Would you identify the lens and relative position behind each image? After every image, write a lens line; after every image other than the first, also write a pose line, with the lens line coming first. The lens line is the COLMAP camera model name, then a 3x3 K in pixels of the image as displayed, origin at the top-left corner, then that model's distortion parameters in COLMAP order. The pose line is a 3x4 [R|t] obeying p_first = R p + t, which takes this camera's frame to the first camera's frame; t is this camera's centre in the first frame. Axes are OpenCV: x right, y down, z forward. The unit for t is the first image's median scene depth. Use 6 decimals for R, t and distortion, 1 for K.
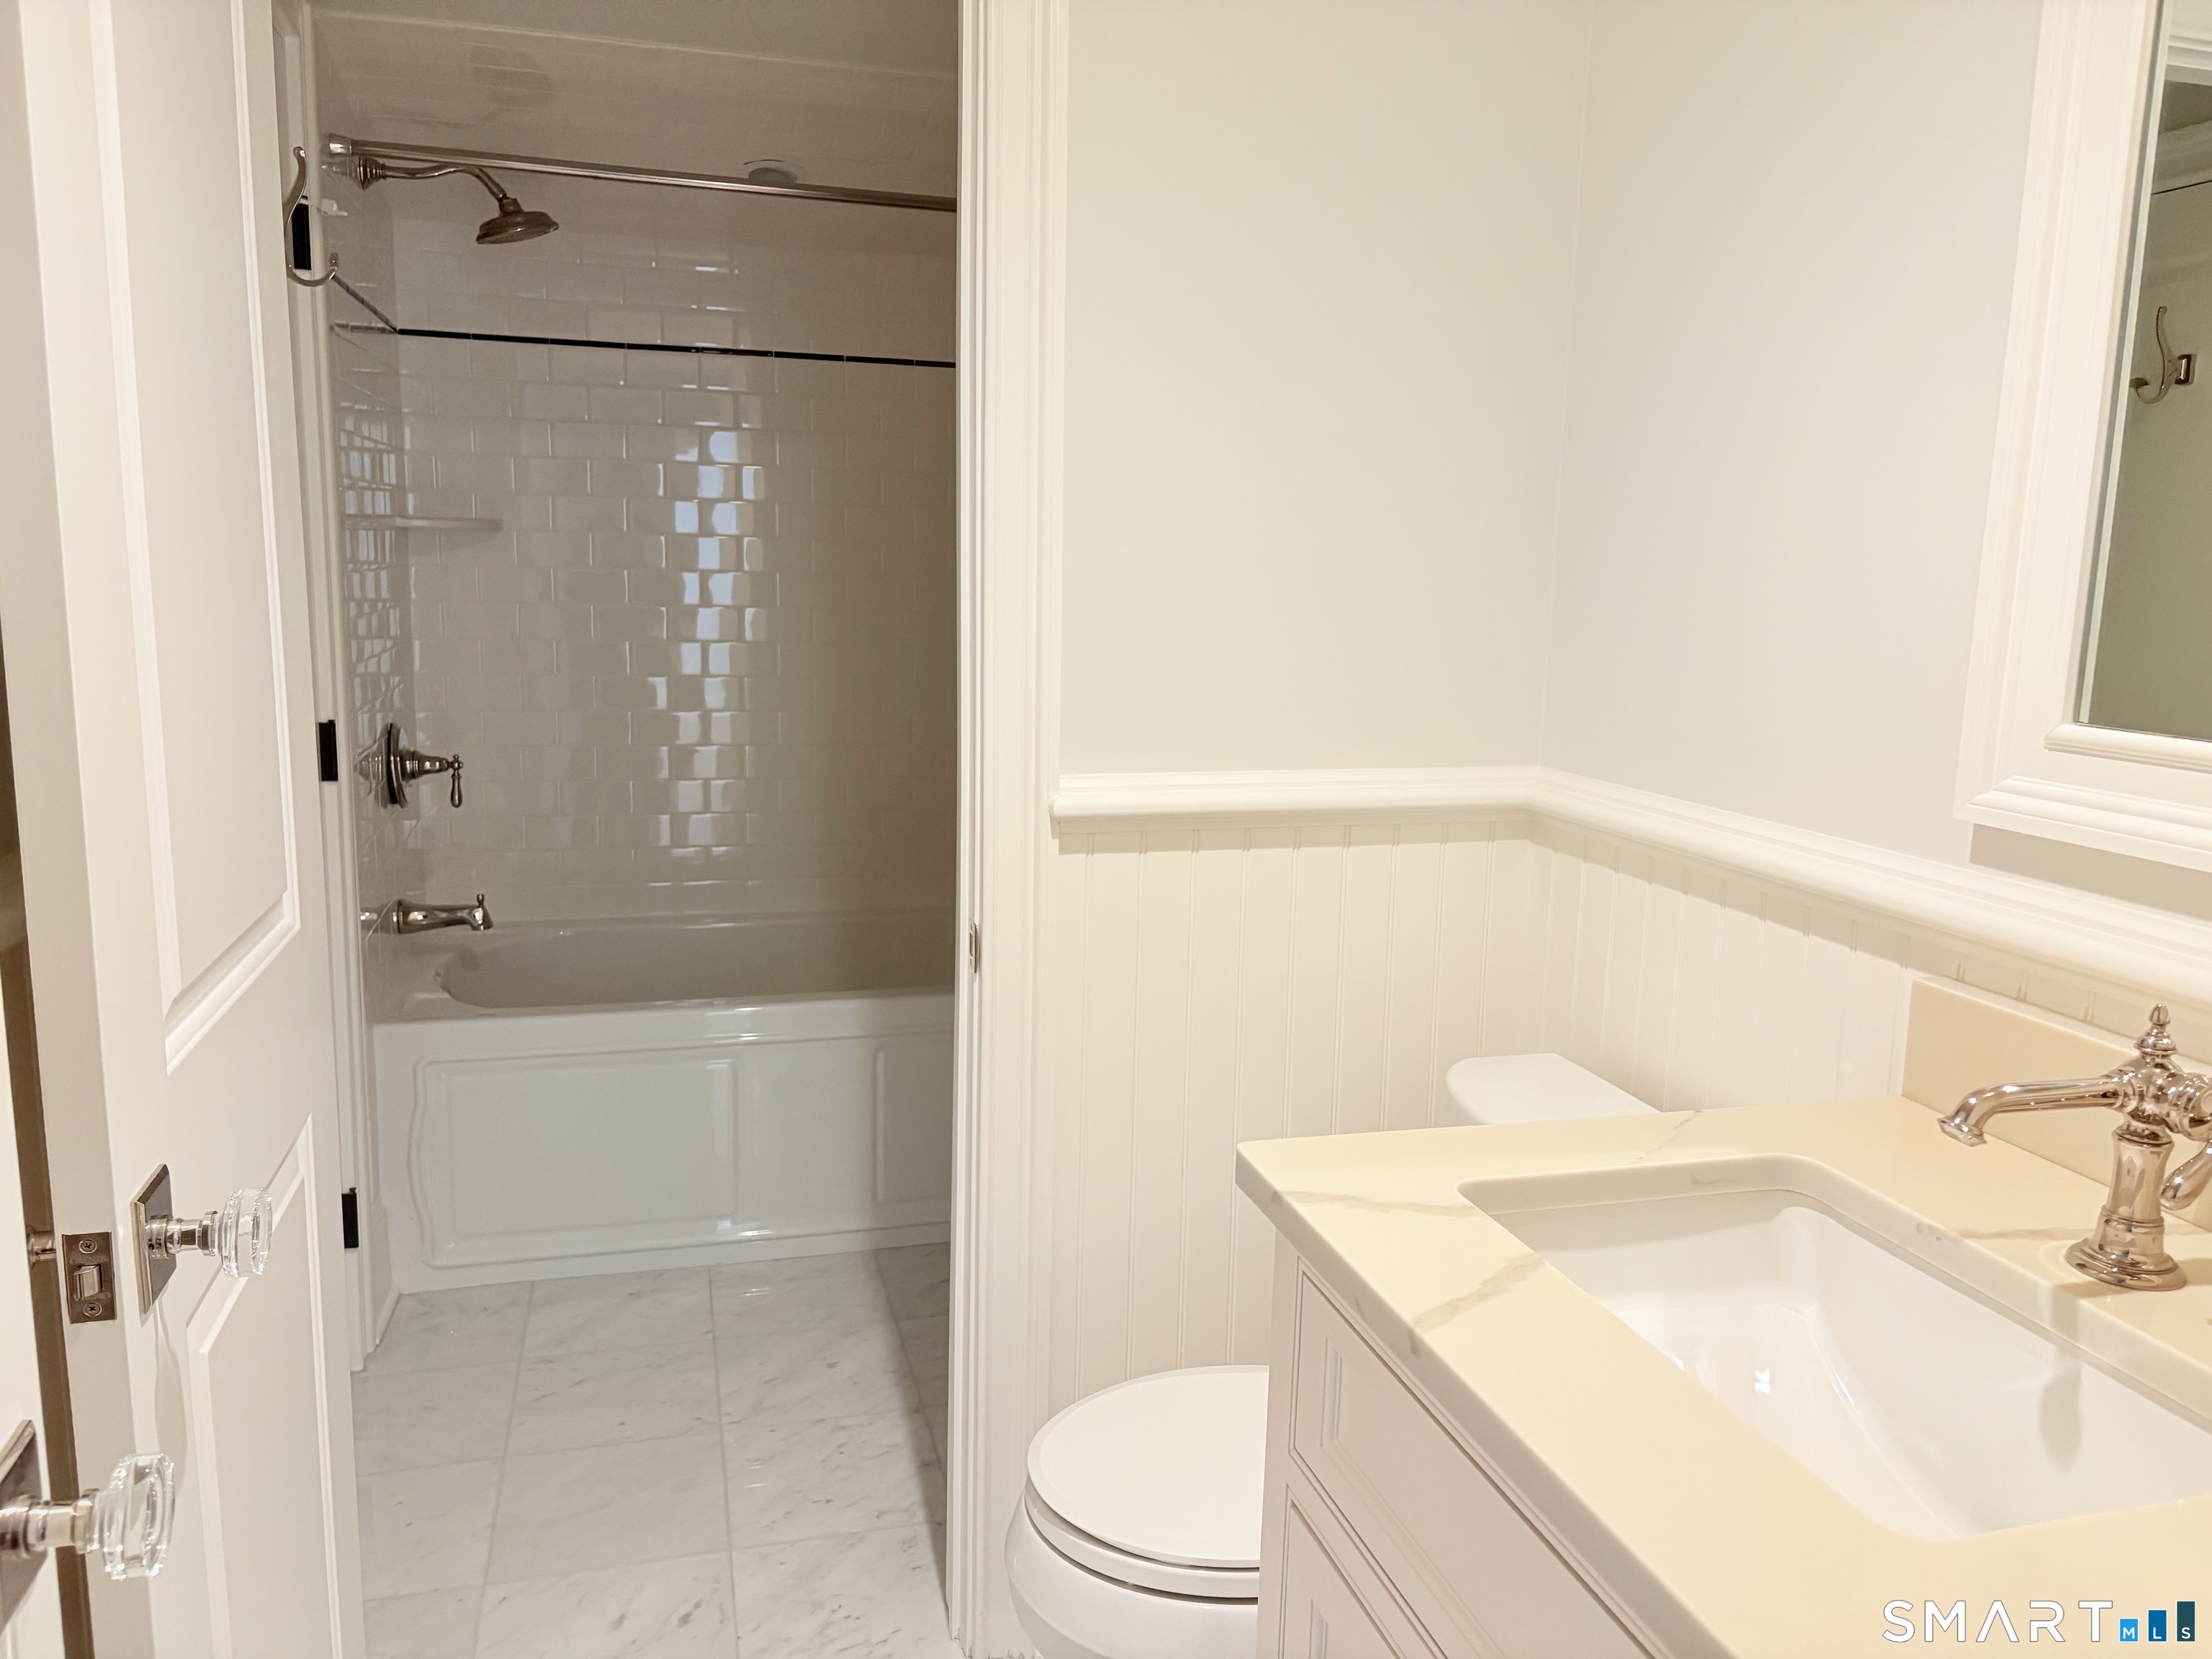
lens RADIAL K [[1677.0, 0, 1102.1], [0, 1677.0, 822.4], [0, 0, 1]] dist [0.036673, -0.017742]
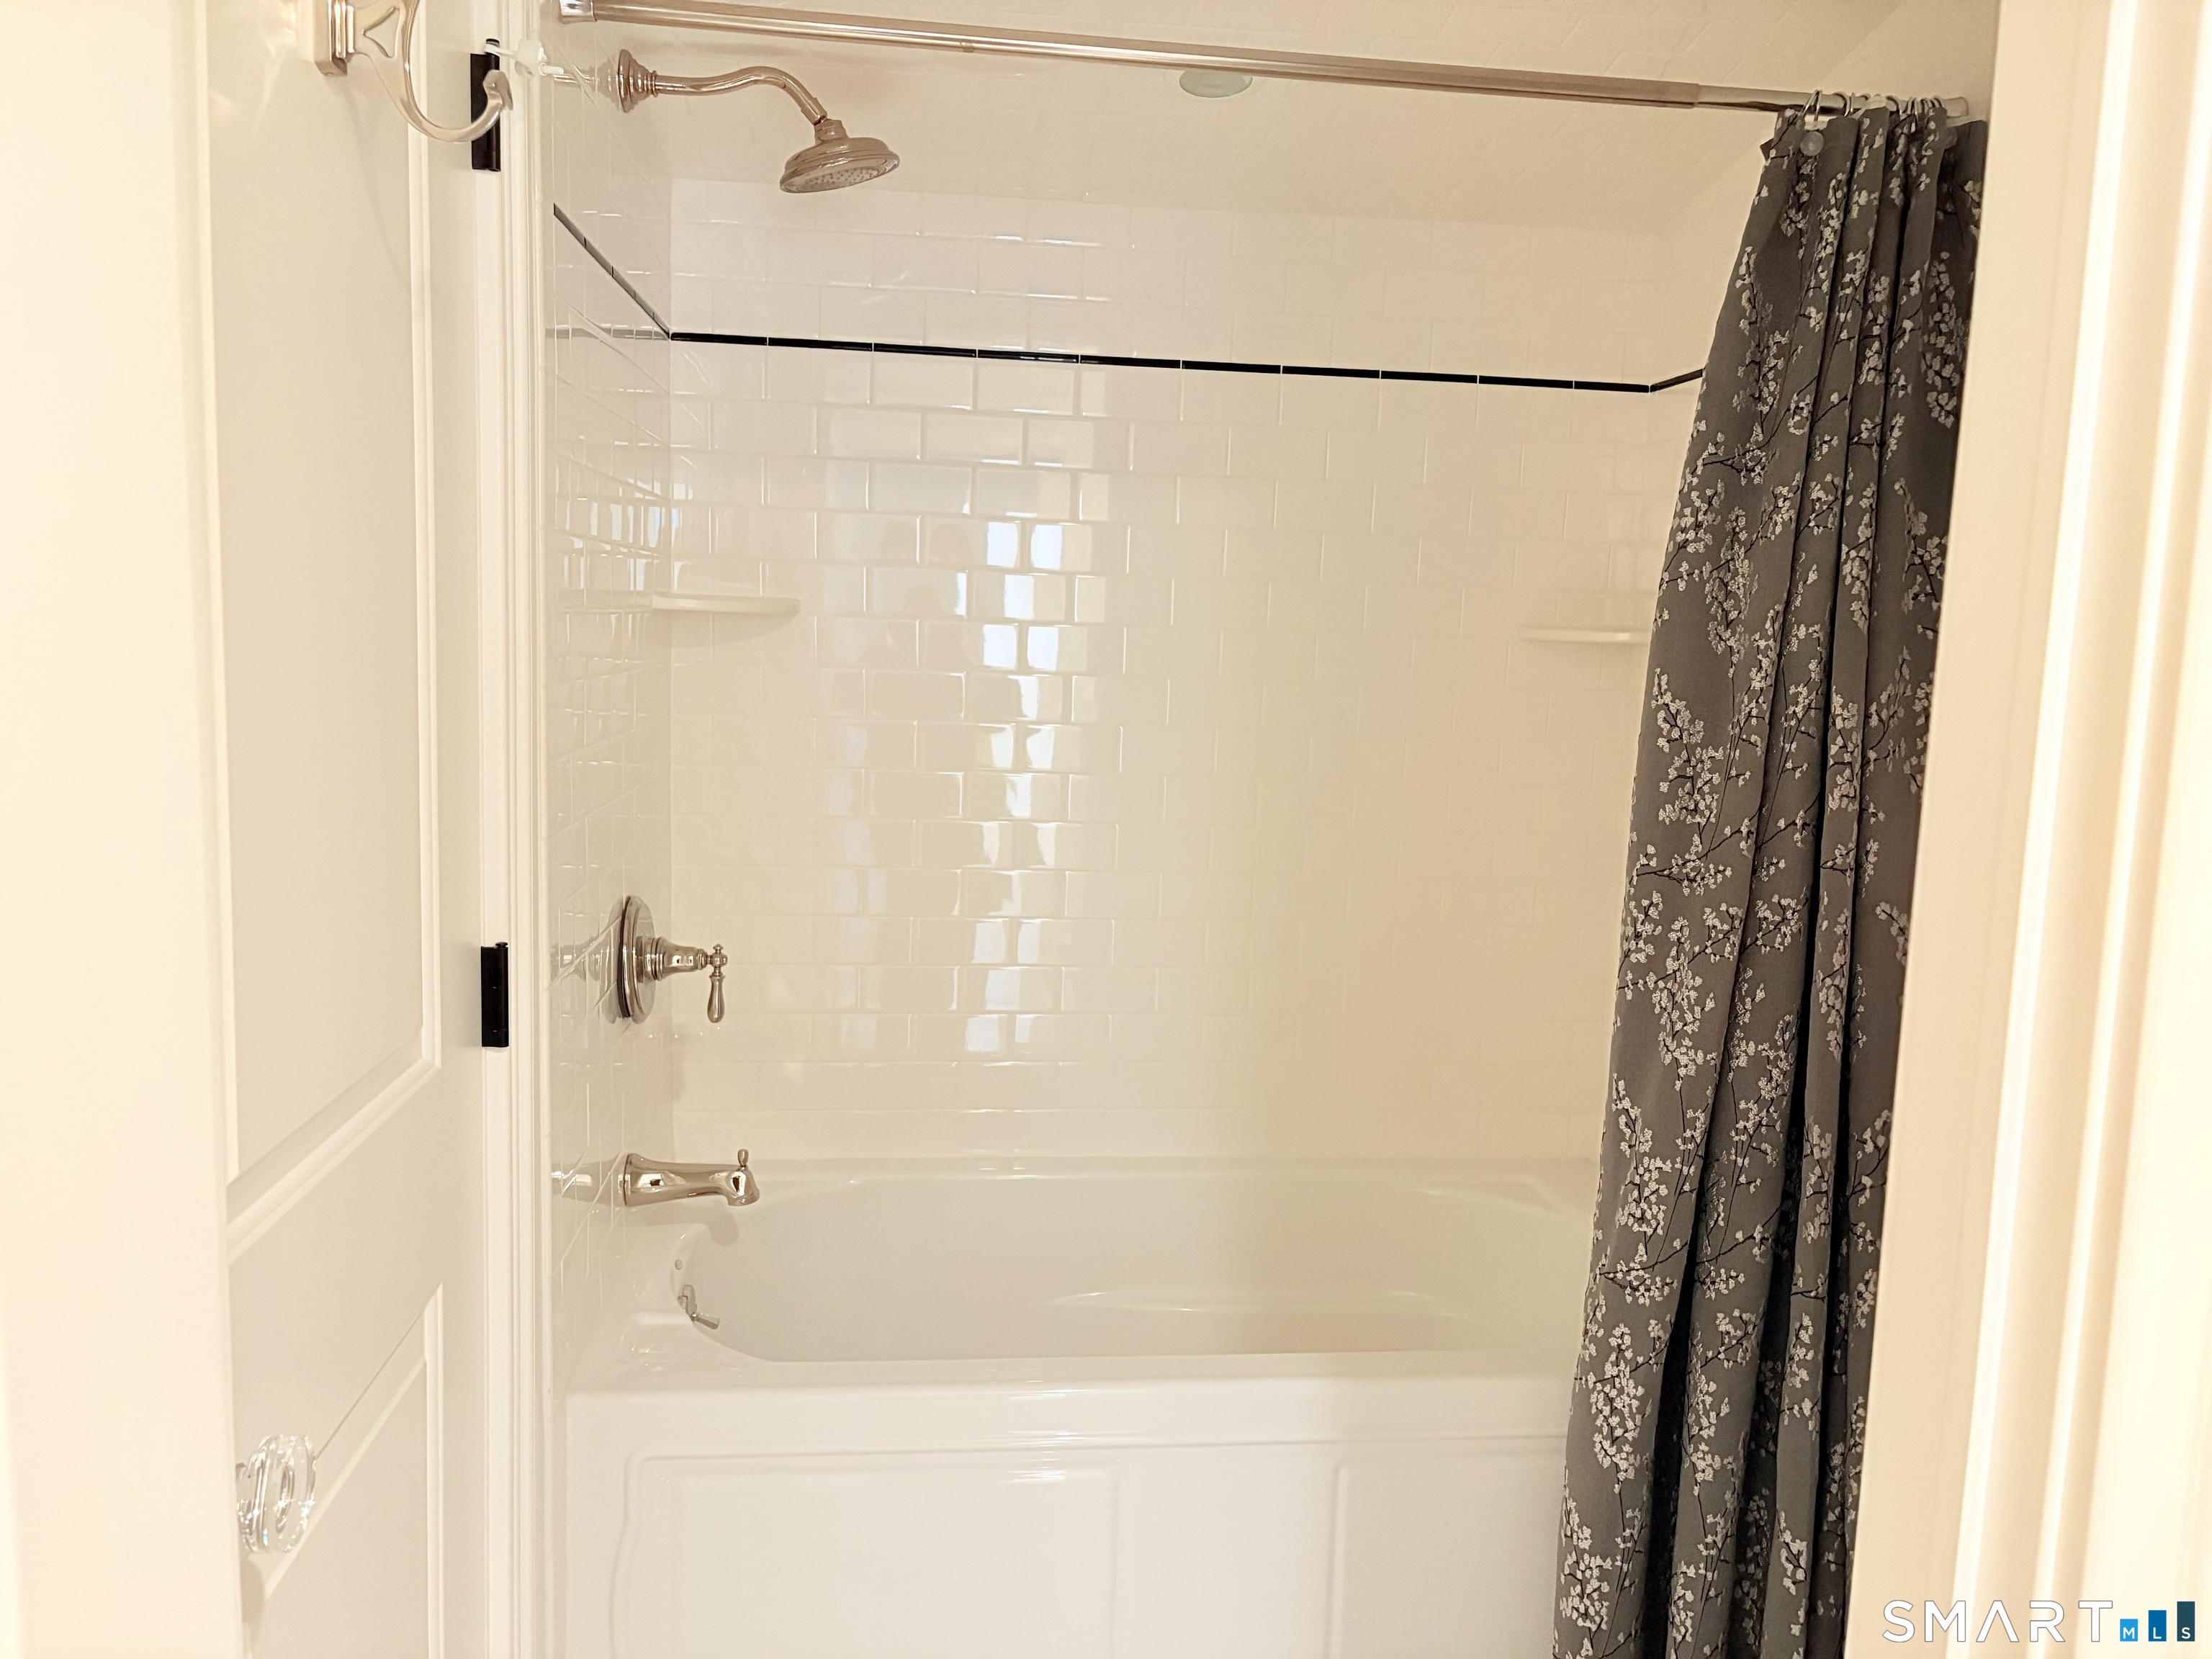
lens RADIAL K [[1677.0, 0, 1110.1], [0, 1677.0, 834.3], [0, 0, 1]] dist [0.036673, -0.017742]
pose [[0.987685, 0.030965, -0.153362, -0.127710], [-0.036379, 0.998805, -0.032623, -0.068731], [0.152169, 0.037801, 0.987631, 0.361620]]
